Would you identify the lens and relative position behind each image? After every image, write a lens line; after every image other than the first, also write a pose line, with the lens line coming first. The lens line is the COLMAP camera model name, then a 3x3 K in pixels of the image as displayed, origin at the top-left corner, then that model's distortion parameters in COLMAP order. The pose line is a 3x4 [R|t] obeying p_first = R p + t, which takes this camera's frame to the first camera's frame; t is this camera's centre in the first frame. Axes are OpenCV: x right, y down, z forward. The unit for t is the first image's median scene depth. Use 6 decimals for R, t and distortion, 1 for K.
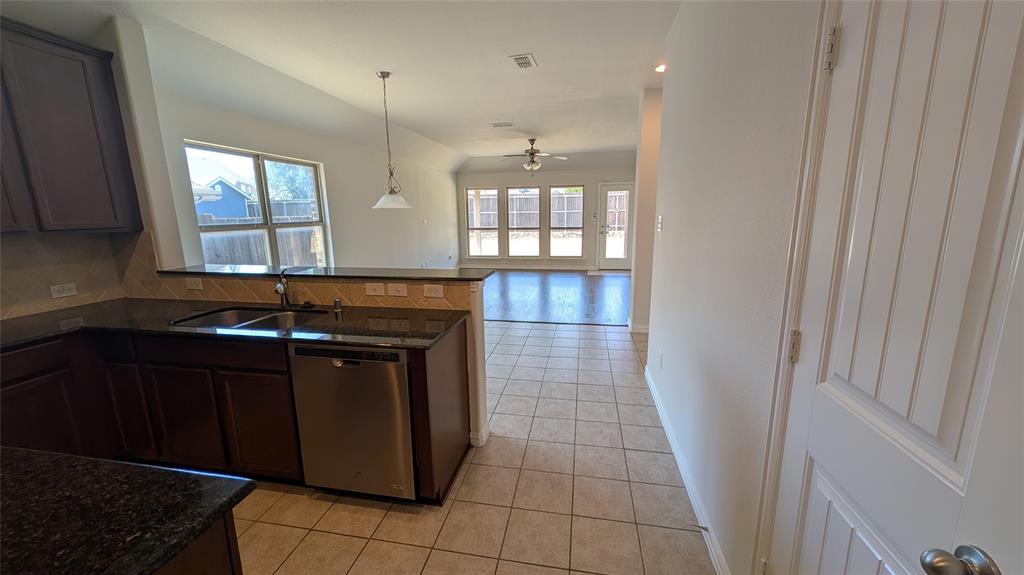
lens RADIAL K [[391.8, 0, 510.4], [0, 391.8, 286.5], [0, 0, 1]] dist [-0.003199, -0.000227]
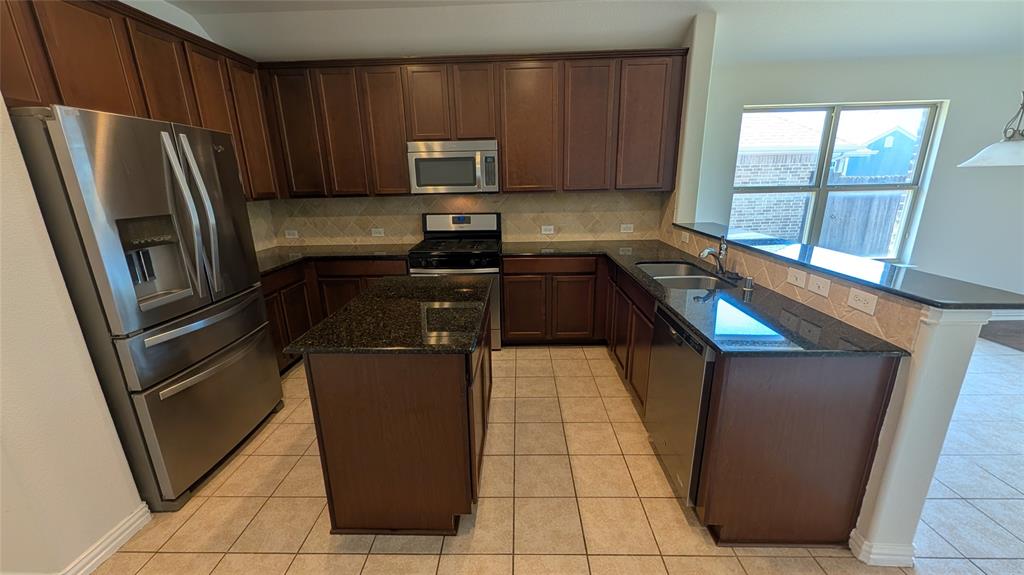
lens RADIAL K [[391.8, 0, 509.9], [0, 391.8, 289.0], [0, 0, 1]] dist [-0.003199, -0.000227]
pose [[0.152270, 0.274205, -0.949540, 0.240384], [-0.165404, 0.954263, 0.249045, -0.053367], [0.974400, 0.119135, 0.190661, 0.216155]]
